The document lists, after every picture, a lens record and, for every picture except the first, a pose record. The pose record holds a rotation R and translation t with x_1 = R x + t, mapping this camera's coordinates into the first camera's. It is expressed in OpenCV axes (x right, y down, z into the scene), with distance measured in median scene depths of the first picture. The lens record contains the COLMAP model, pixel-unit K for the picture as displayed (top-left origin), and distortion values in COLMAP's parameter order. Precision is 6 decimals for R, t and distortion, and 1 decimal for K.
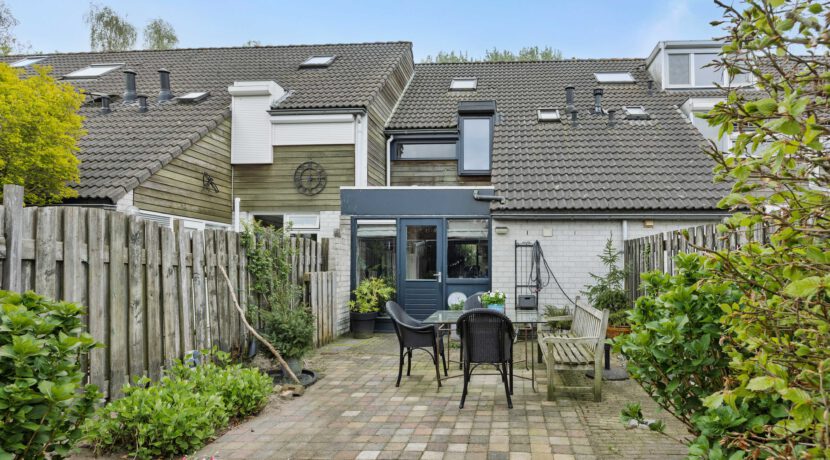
lens RADIAL K [[460.3, 0, 415.1], [0, 460.3, 267.3], [0, 0, 1]] dist [-0.000554, -0.000493]
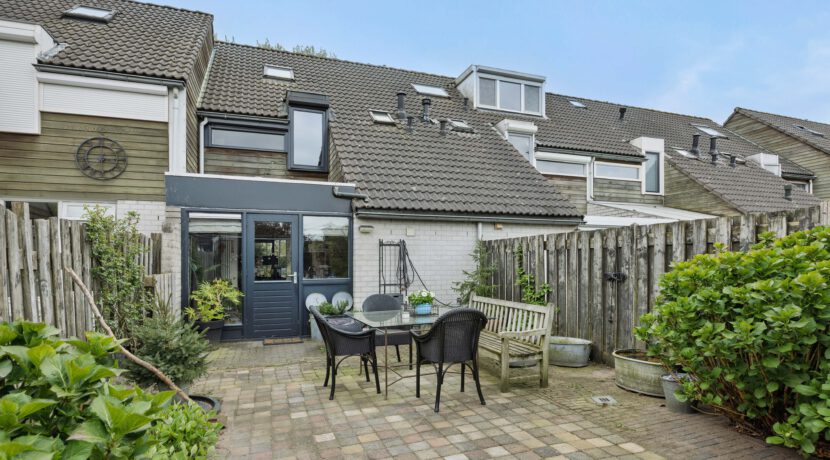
lens RADIAL K [[461.8, 0, 356.7], [0, 461.8, 274.8], [0, 0, 1]] dist [-0.001880, 0.000179]
pose [[0.900206, -0.019842, 0.435012, -0.219035], [0.011802, 0.999706, 0.021177, -0.002533], [-0.435304, -0.013930, 0.900176, 0.094606]]
